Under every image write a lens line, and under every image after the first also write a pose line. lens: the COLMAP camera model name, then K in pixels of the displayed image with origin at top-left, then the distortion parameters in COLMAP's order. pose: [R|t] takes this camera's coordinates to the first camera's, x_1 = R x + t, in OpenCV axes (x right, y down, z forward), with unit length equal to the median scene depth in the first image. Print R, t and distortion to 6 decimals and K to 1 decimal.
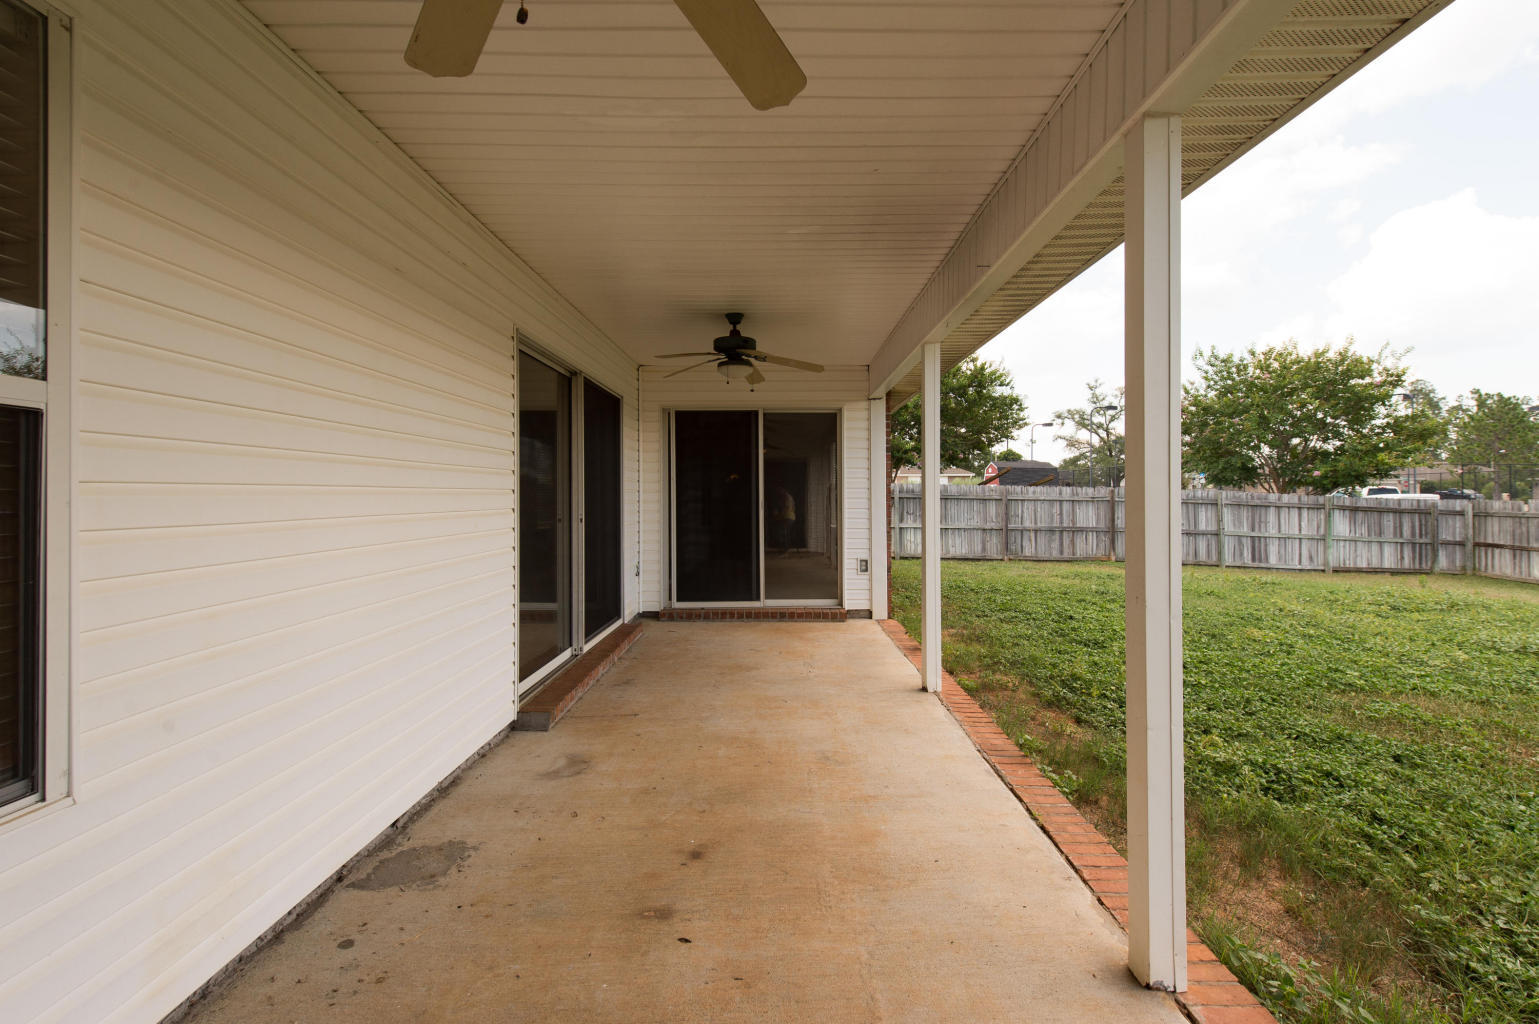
lens RADIAL K [[665.1, 0, 769.5], [0, 665.1, 512.0], [0, 0, 1]] dist [-0.000076, -0.000059]
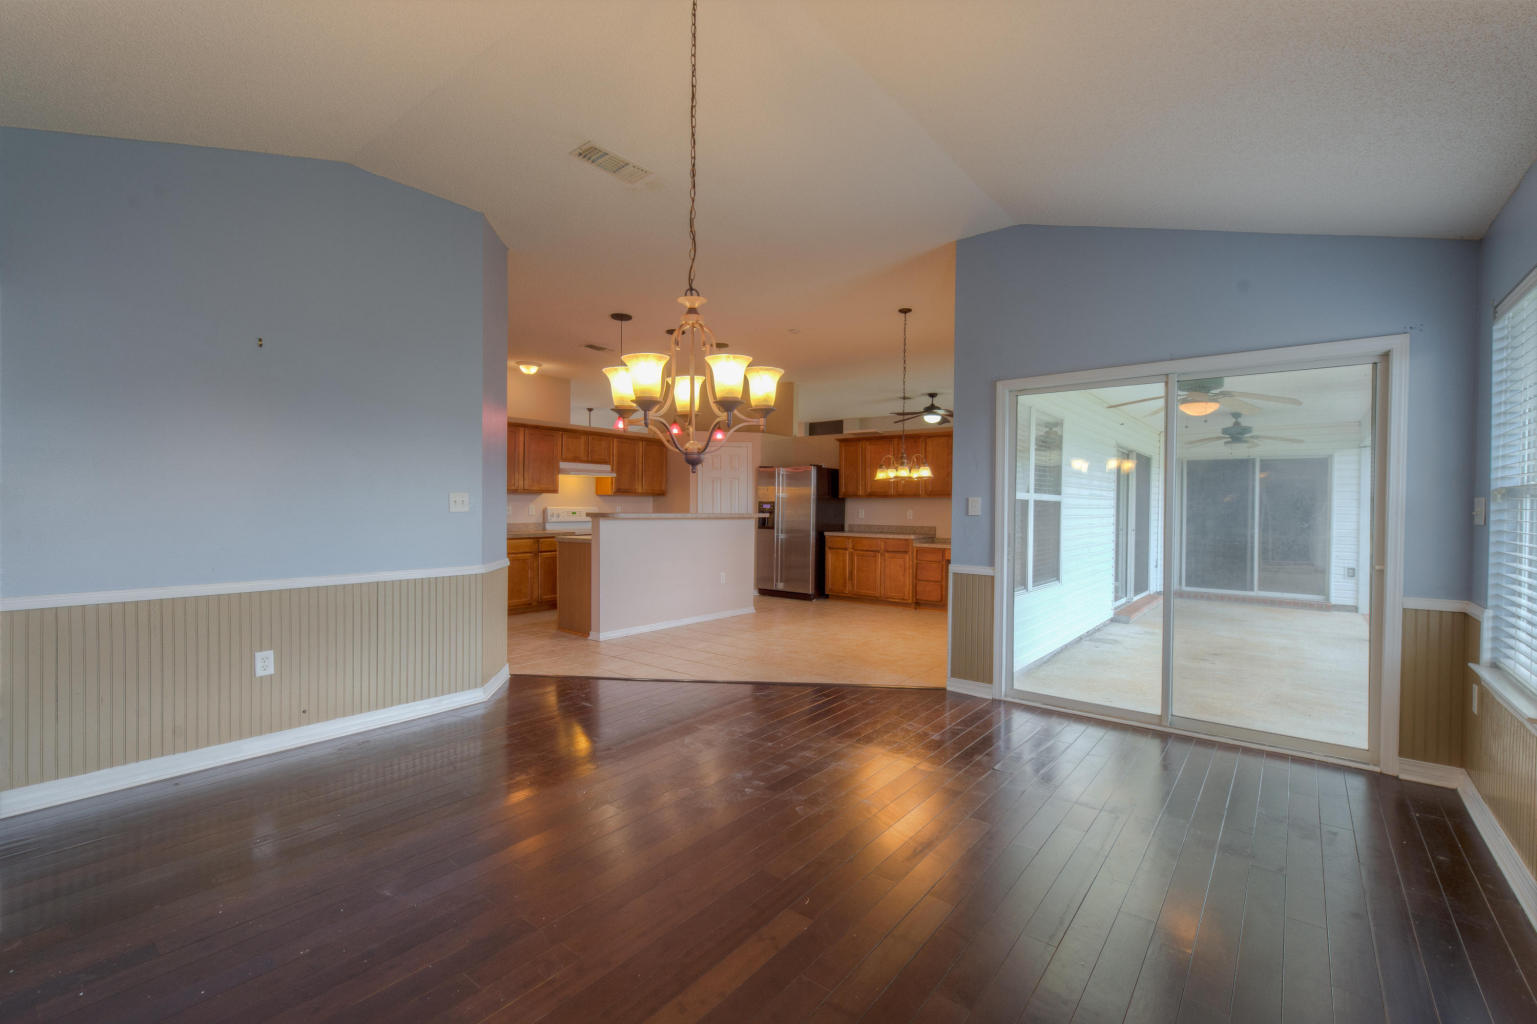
lens RADIAL K [[664.3, 0, 768.5], [0, 664.3, 512.0], [0, 0, 1]] dist [-0.000076, -0.000059]
pose [[0.788437, 0.020008, -0.614790, 0.038344], [-0.029416, 0.999554, -0.005195, 0.001331], [0.614412, 0.022181, 0.788674, -0.783303]]
